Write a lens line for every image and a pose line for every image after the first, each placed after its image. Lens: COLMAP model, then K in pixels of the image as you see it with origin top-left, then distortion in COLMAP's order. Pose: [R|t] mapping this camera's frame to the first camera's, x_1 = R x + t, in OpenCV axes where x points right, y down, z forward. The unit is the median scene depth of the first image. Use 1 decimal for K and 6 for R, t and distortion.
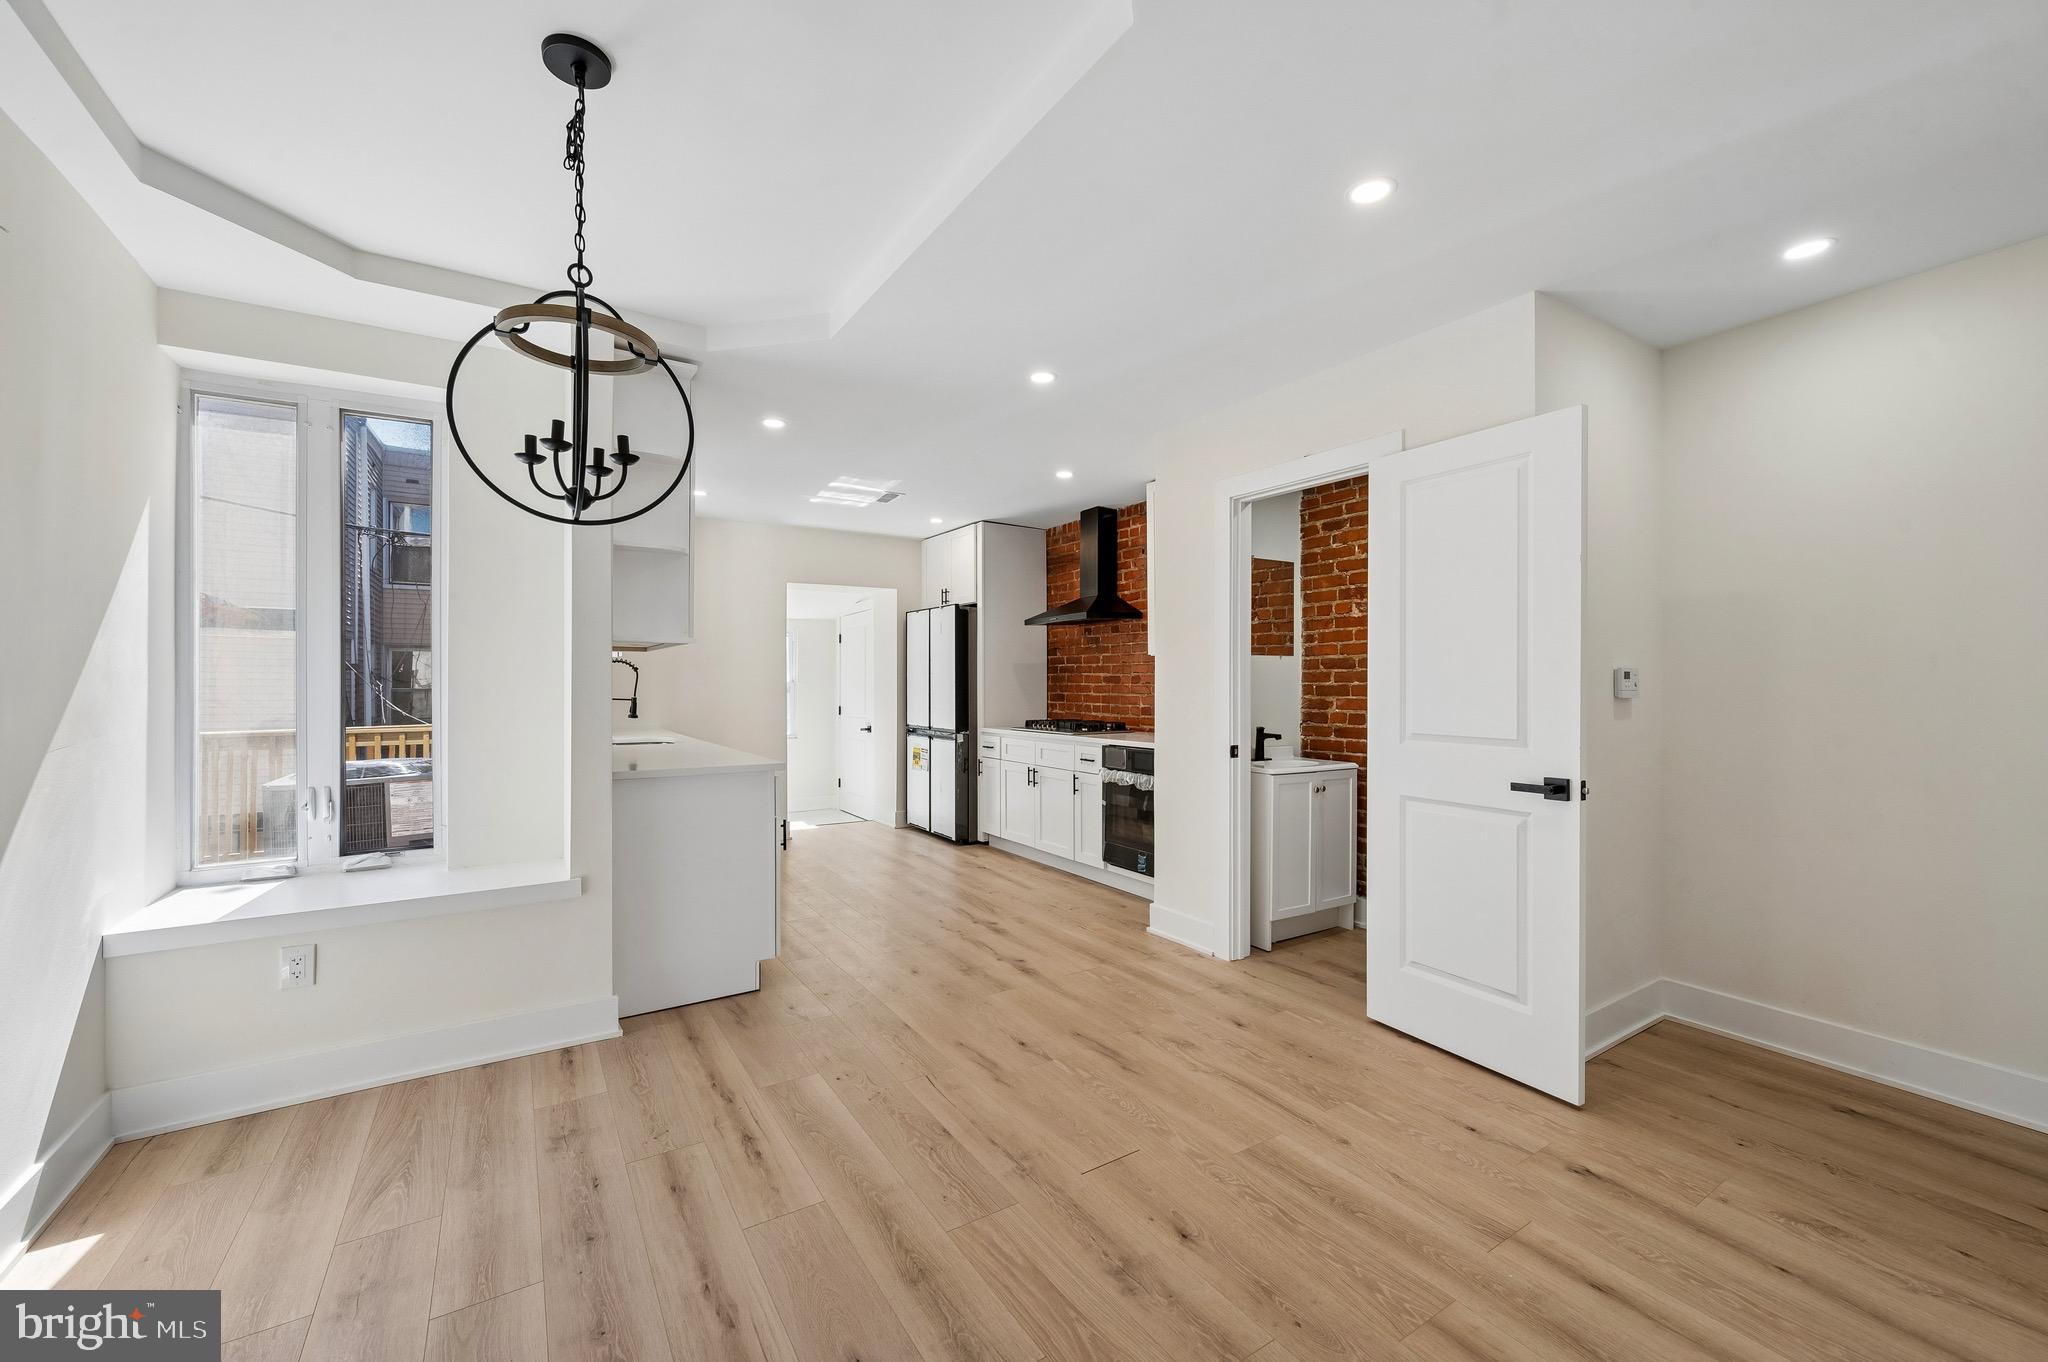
lens RADIAL K [[820.4, 0, 1029.7], [0, 820.4, 673.5], [0, 0, 1]] dist [0.004708, -0.002498]
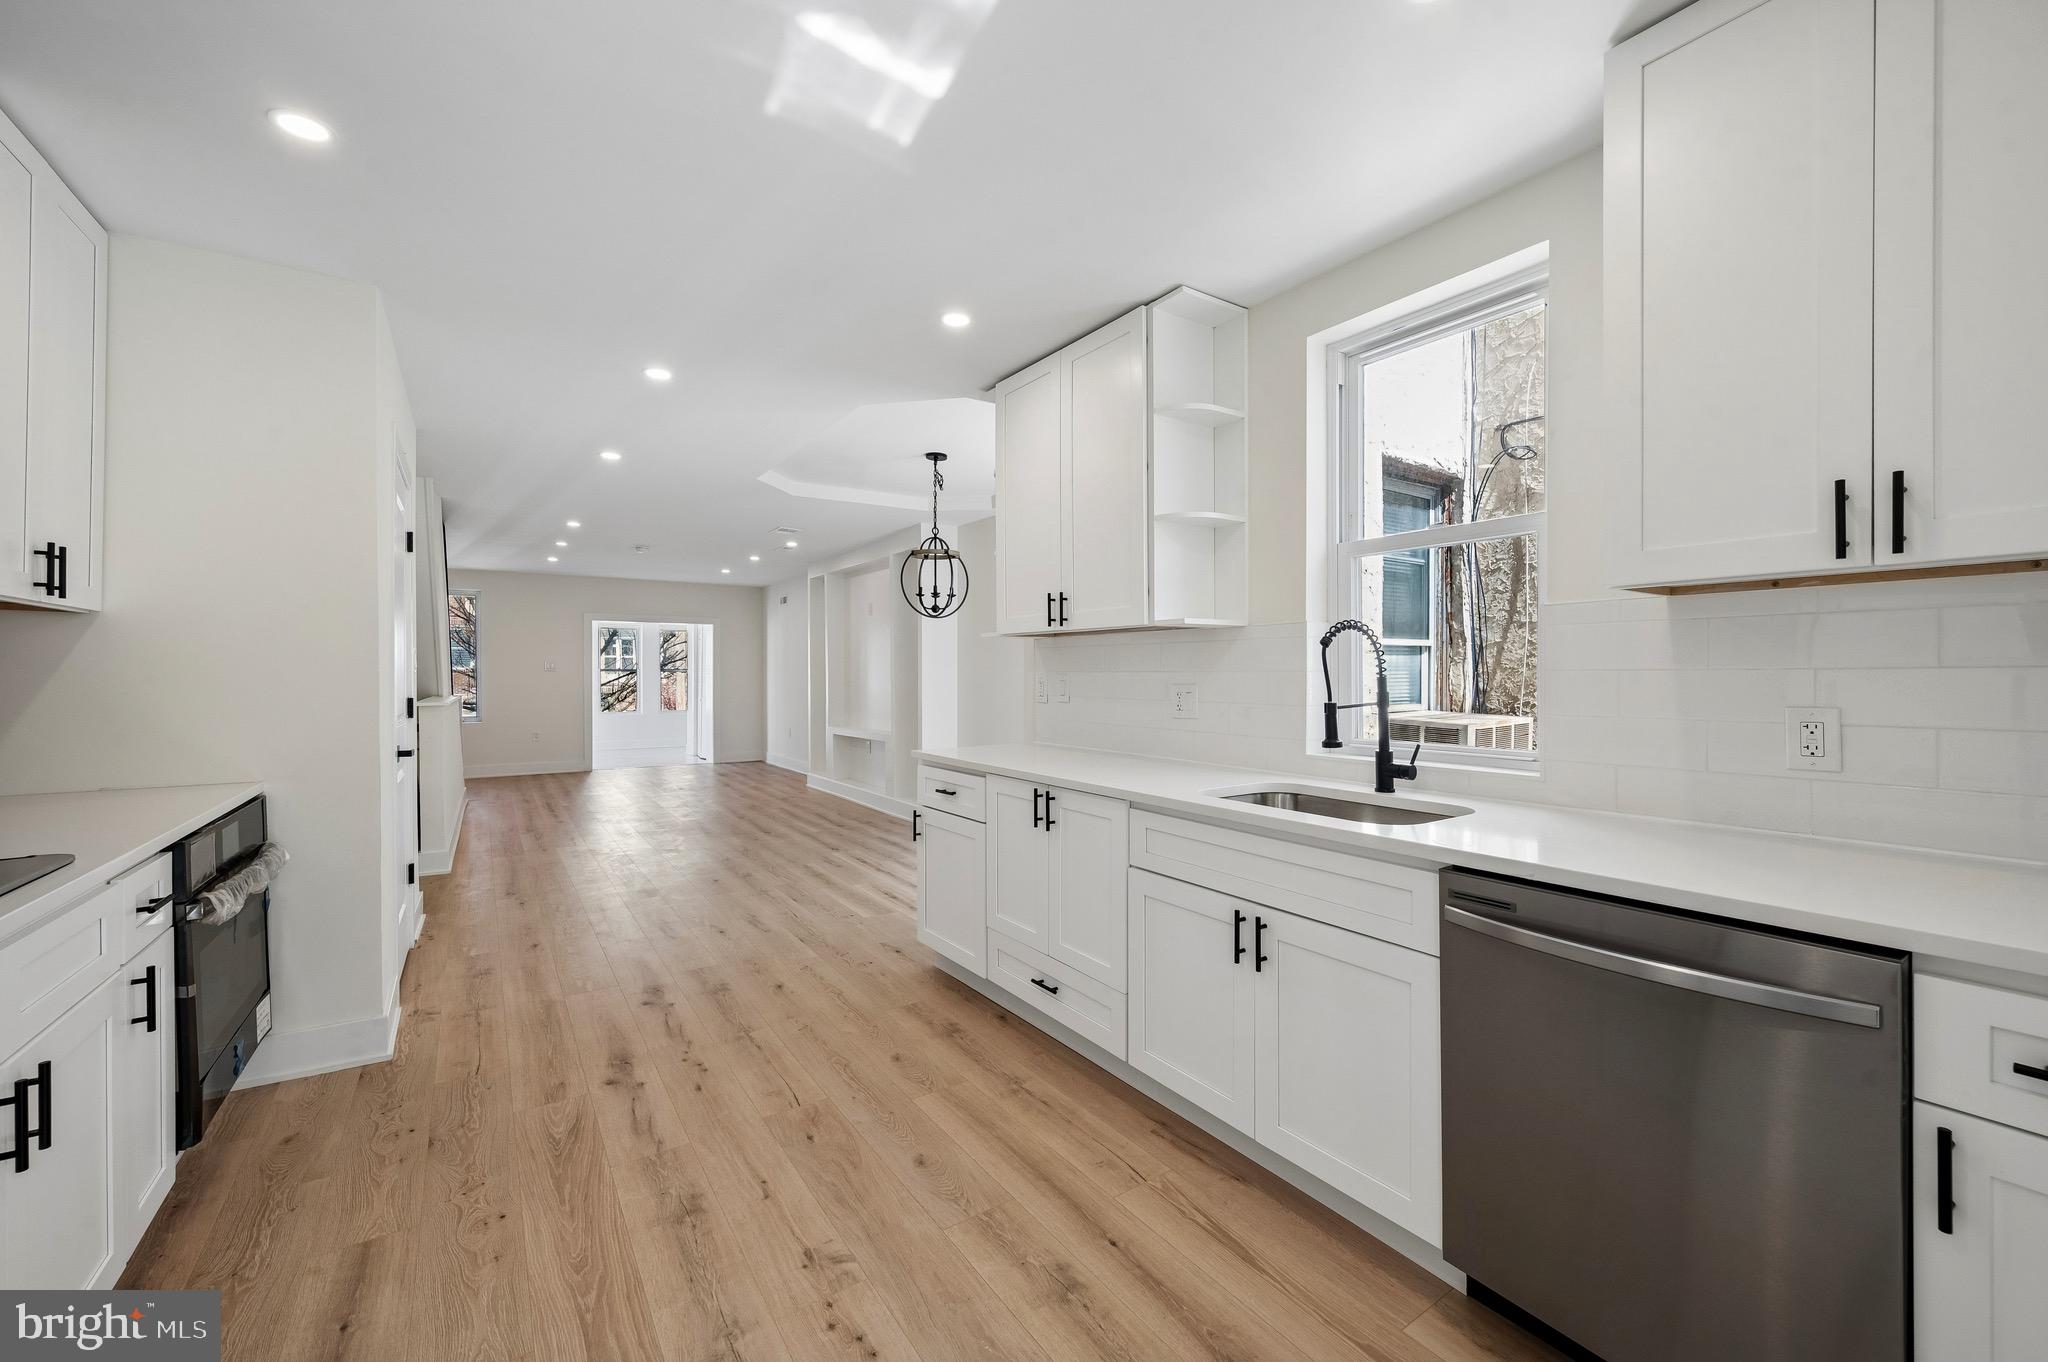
lens RADIAL K [[820.4, 0, 1036.9], [0, 820.4, 678.2], [0, 0, 1]] dist [0.004708, -0.002498]
pose [[-0.999210, 0.002345, -0.039681, -0.302750], [0.002537, 0.999985, -0.004792, 0.017266], [0.039669, -0.004889, -0.999201, 1.494158]]
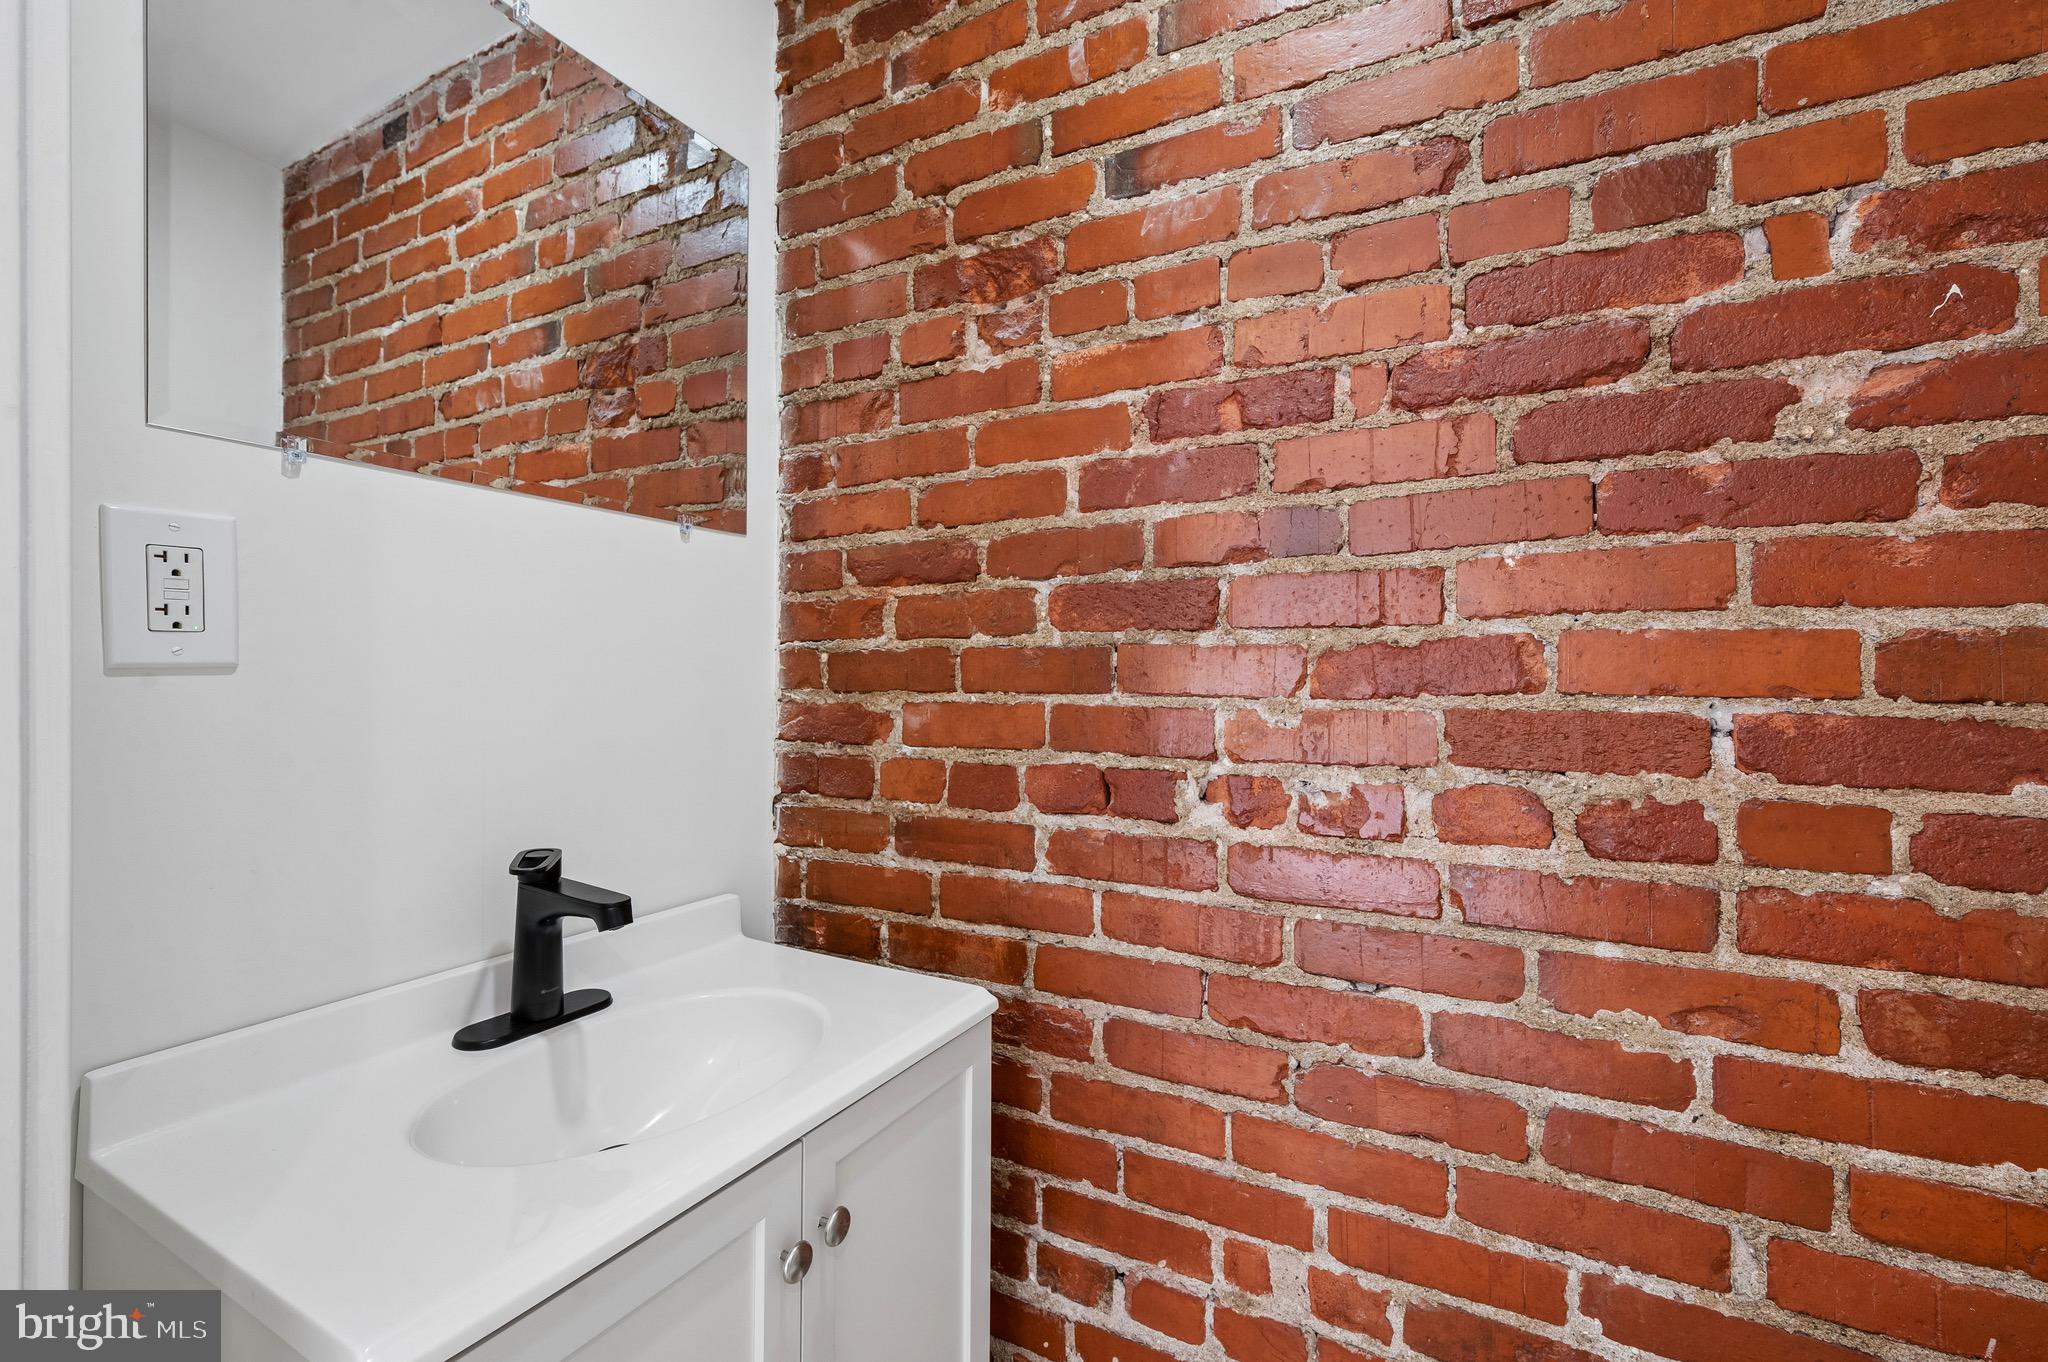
lens RADIAL K [[879.2, 0, 1025.7], [0, 879.2, 673.2], [0, 0, 1]] dist [0.002617, 0.000617]
pose [[0.880053, -0.002998, 0.474867, 0.281045], [-0.004080, 0.999895, 0.013874, 0.017727], [-0.474859, -0.014147, 0.879948, 0.752775]]
